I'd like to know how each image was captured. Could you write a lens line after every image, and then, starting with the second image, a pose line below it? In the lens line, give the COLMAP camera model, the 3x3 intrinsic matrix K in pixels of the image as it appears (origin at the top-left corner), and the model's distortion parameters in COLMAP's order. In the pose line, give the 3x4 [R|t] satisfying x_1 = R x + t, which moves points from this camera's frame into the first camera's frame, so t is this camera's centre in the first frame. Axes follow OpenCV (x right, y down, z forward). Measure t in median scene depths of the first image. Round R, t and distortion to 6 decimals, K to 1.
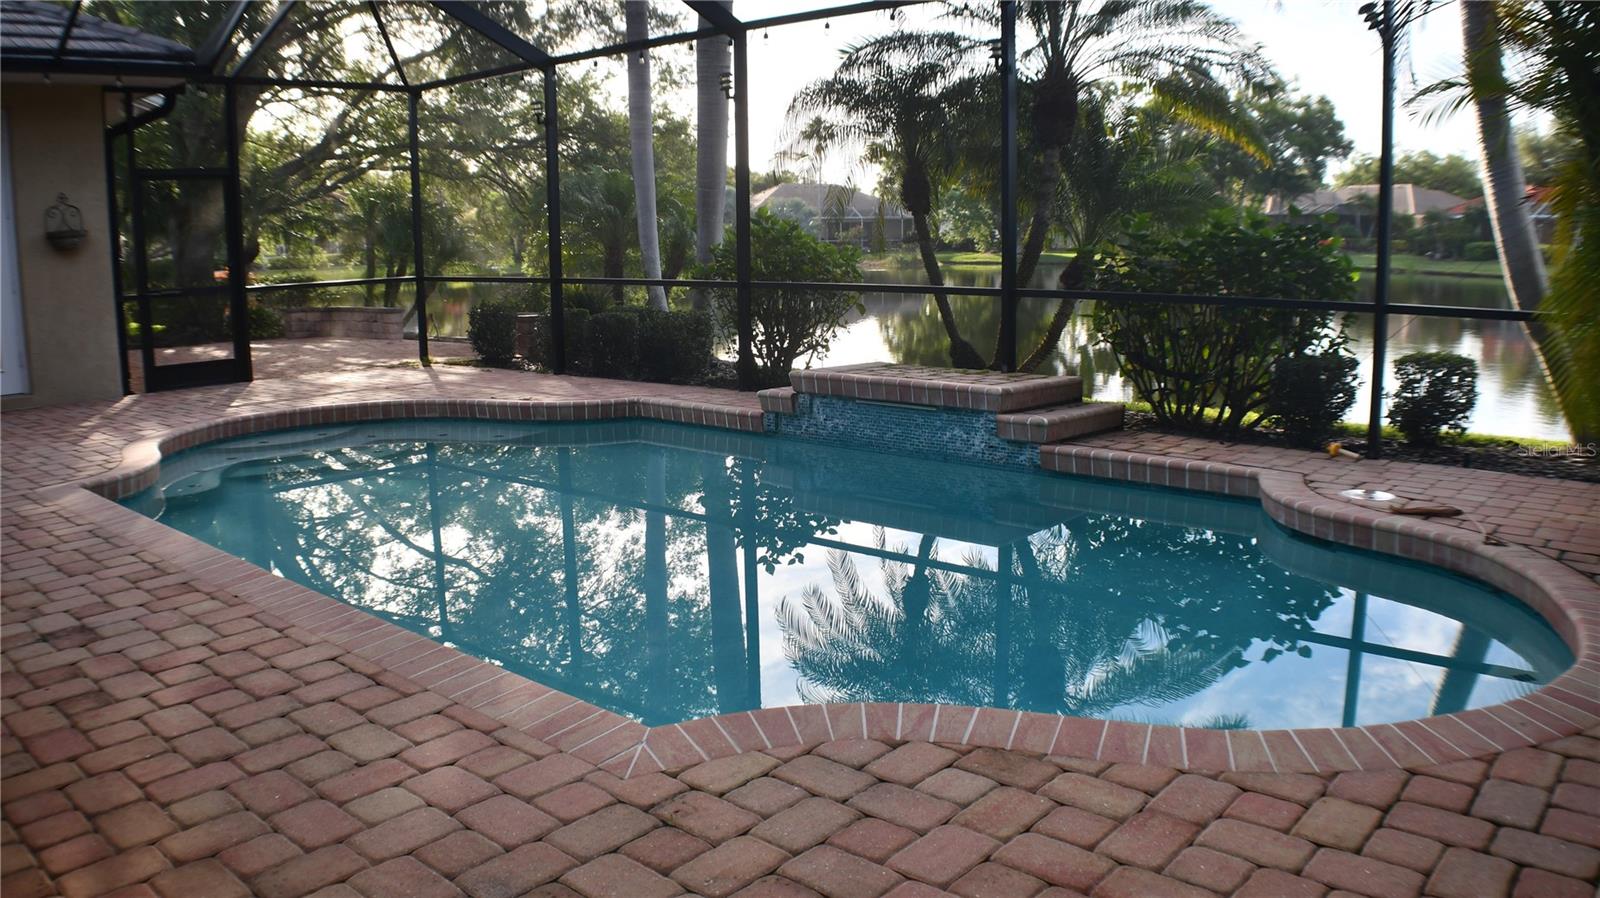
lens RADIAL K [[1201.8, 0, 800.0], [0, 1201.8, 449.0], [0, 0, 1]] dist [-0.165053, 0.005486]
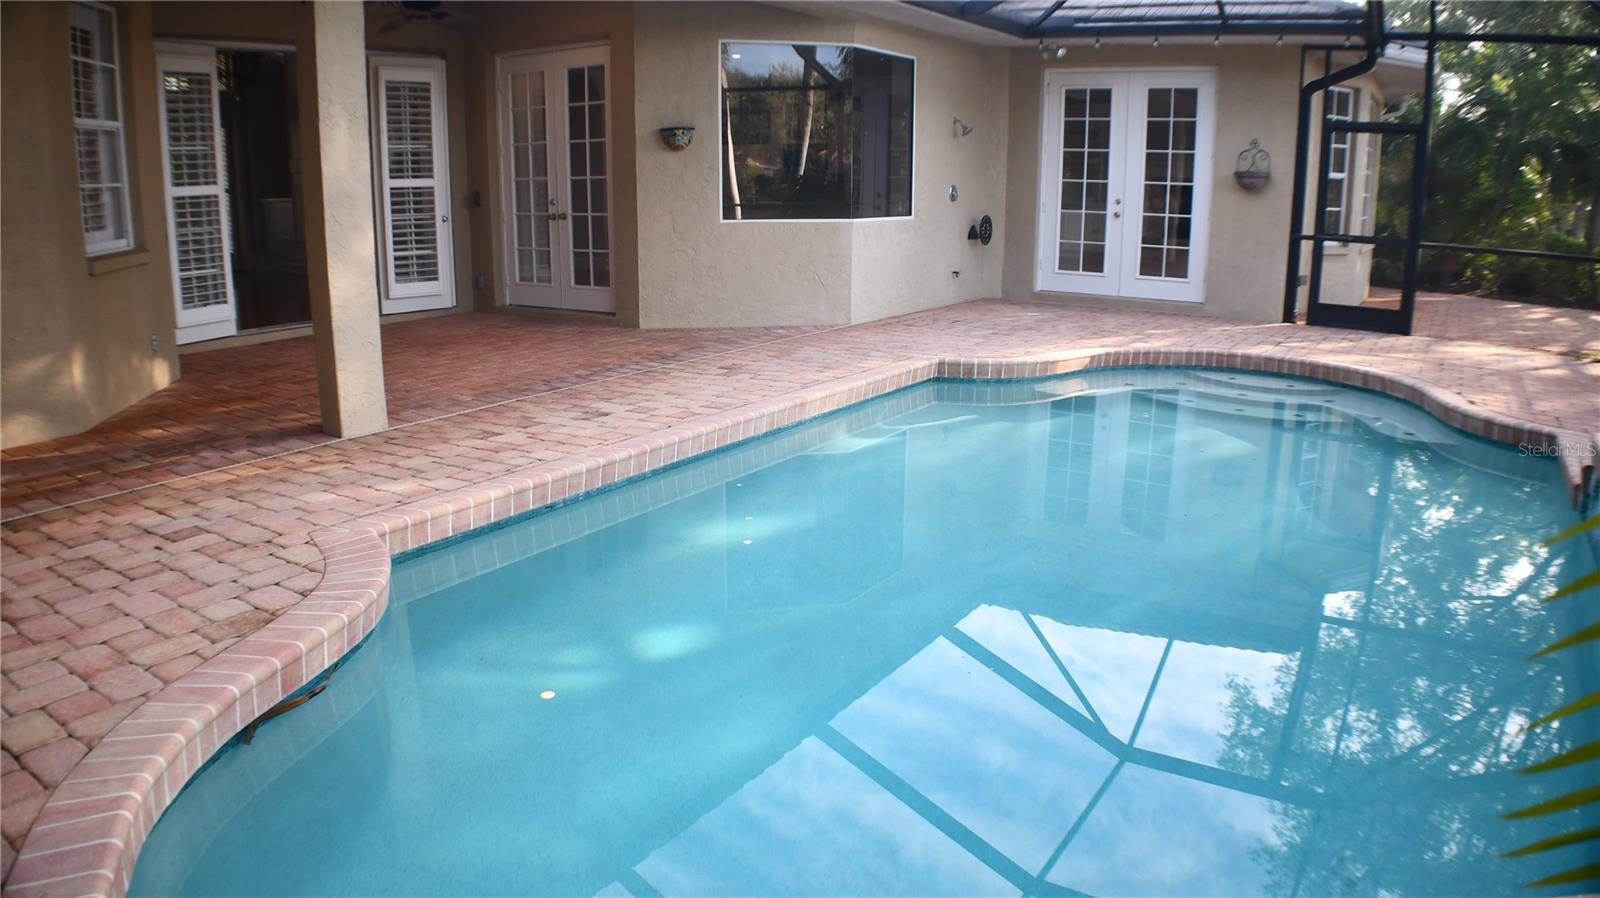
lens RADIAL K [[1073.5, 0, 828.2], [0, 1073.5, 455.8], [0, 0, 1]] dist [-0.181062, 0.028627]
pose [[0.168561, 0.265333, -0.949308, 0.477579], [-0.185703, 0.954391, 0.233780, -0.108421], [0.968040, 0.136883, 0.210146, 0.505692]]
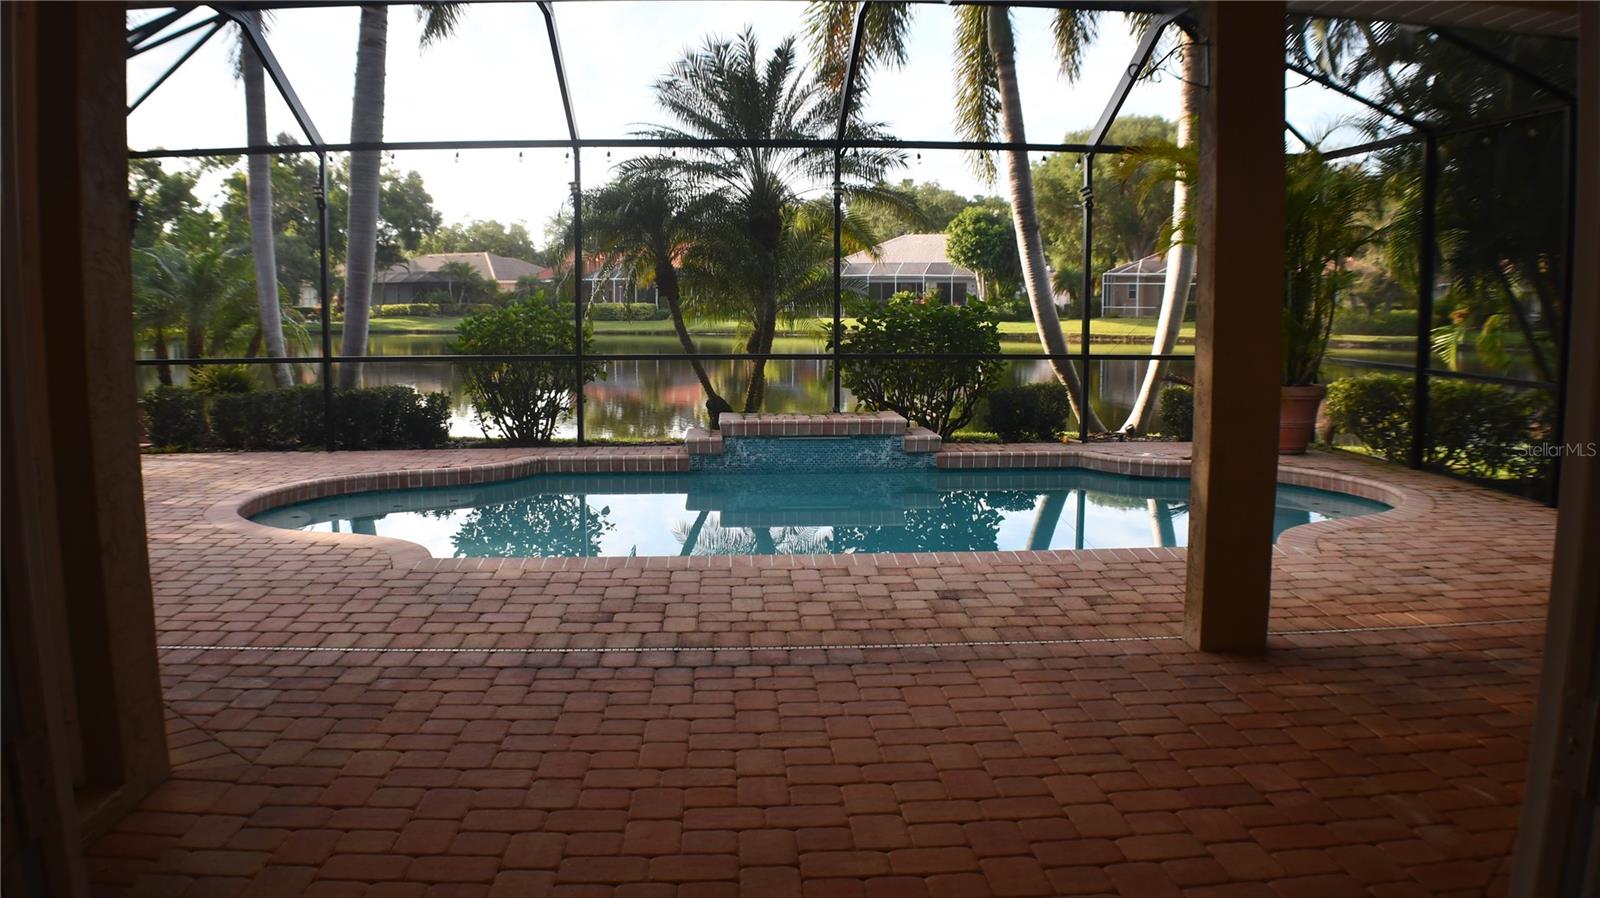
lens RADIAL K [[1201.8, 0, 800.0], [0, 1201.8, 449.0], [0, 0, 1]] dist [-0.165053, 0.005486]
pose [[0.702976, -0.075852, 0.707157, -0.932202], [0.115573, 0.993264, -0.008349, -0.014259], [-0.701760, 0.087597, 0.707008, 0.017932]]
